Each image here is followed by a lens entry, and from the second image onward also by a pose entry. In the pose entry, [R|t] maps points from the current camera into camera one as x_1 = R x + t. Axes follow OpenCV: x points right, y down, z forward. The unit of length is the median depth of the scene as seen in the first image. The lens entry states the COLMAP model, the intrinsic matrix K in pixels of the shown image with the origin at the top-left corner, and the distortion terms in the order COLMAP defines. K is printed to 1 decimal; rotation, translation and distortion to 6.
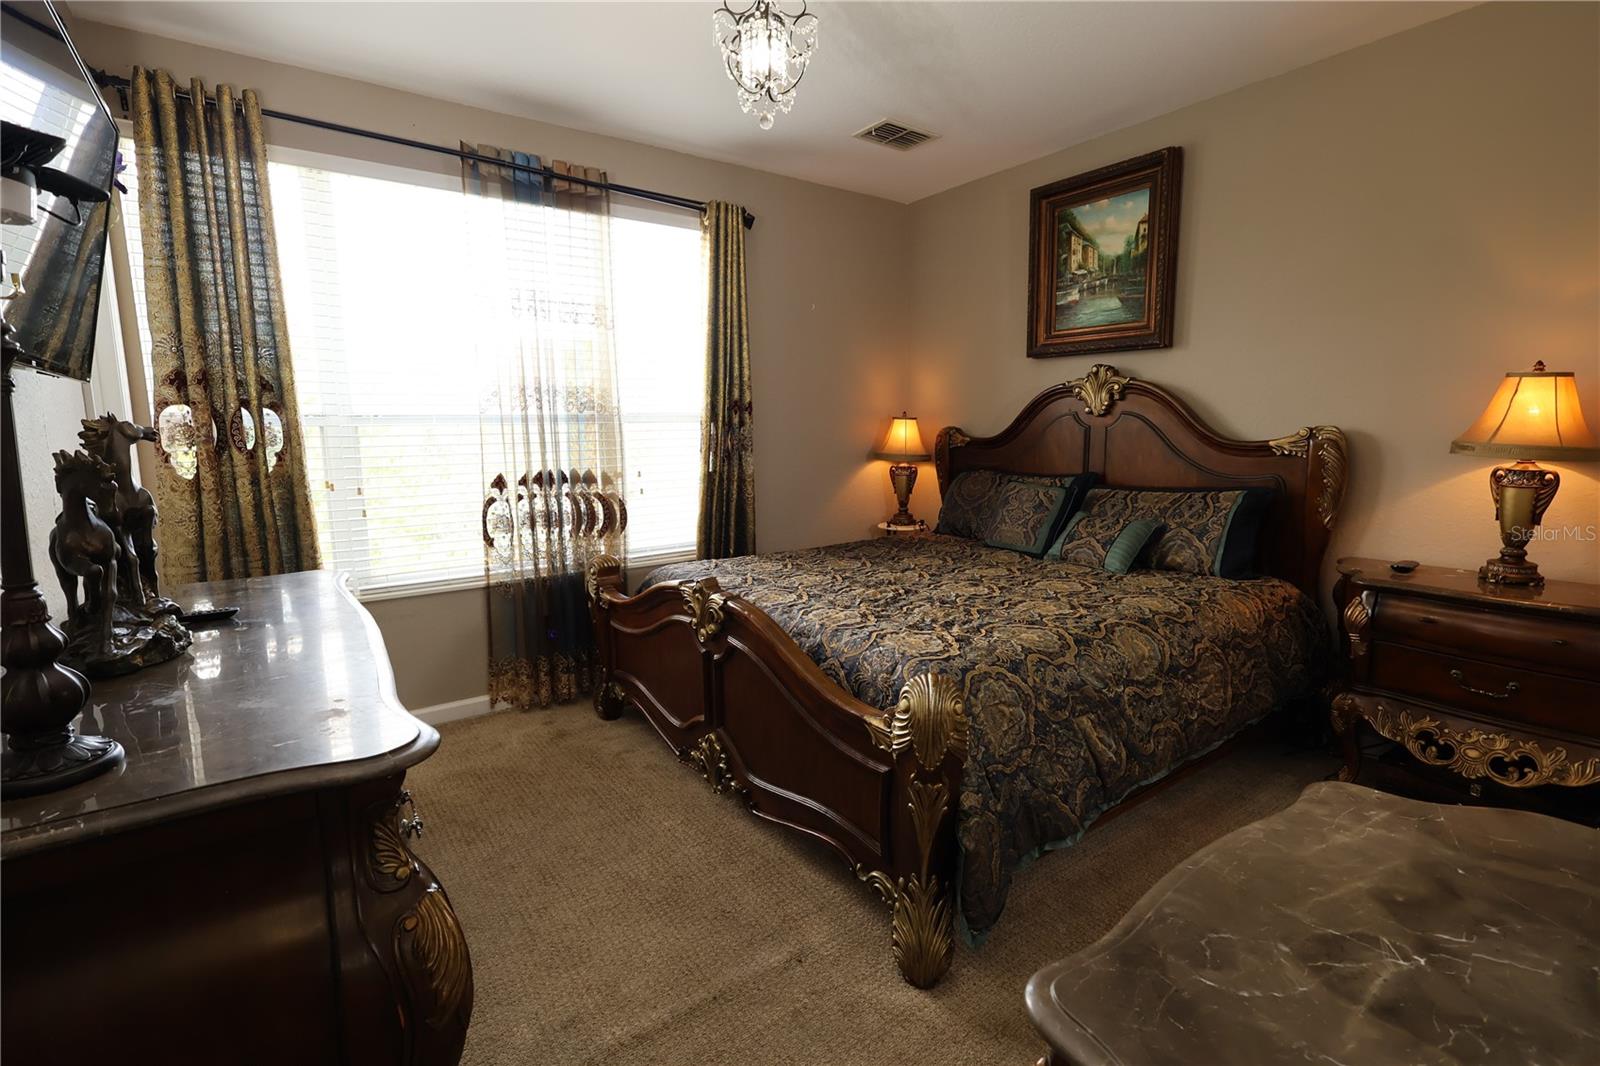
lens RADIAL K [[745.8, 0, 798.0], [0, 745.8, 530.1], [0, 0, 1]] dist [0.002246, -0.000138]
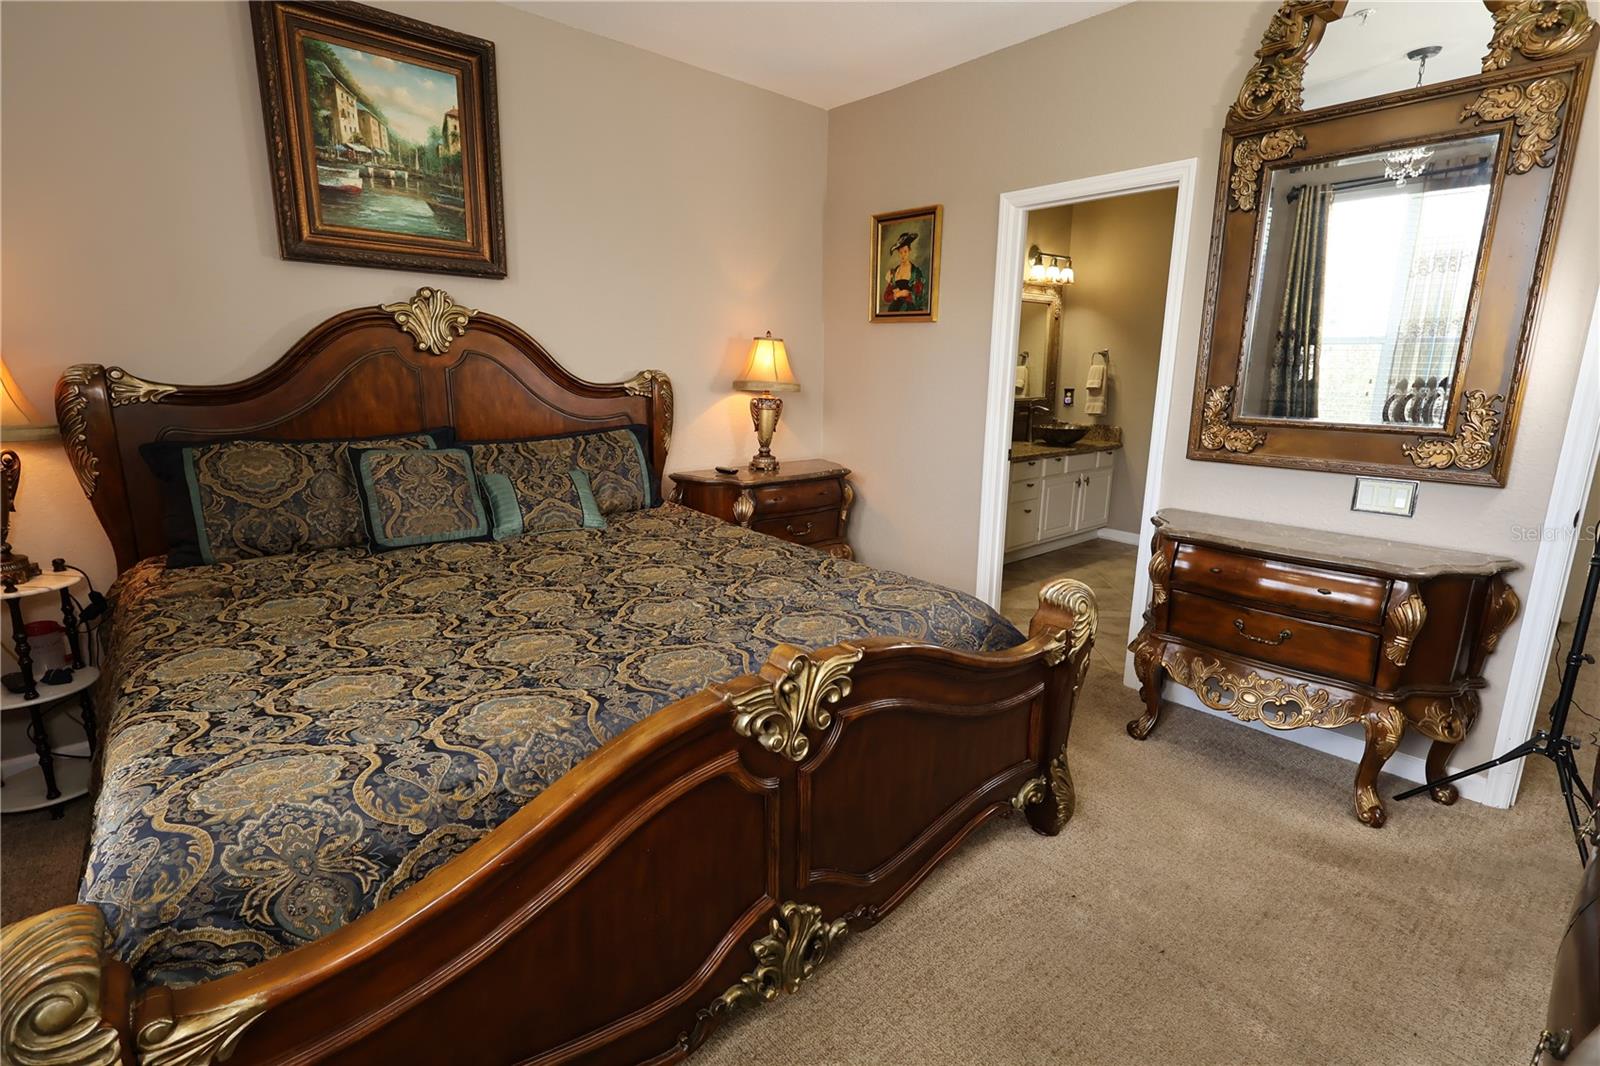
lens RADIAL K [[745.8, 0, 801.6], [0, 745.8, 525.9], [0, 0, 1]] dist [0.002246, -0.000138]
pose [[-0.104857, -0.205420, 0.973041, -0.443103], [0.127295, 0.967613, 0.217991, -0.101030], [-0.986307, 0.146721, -0.075312, 0.707557]]
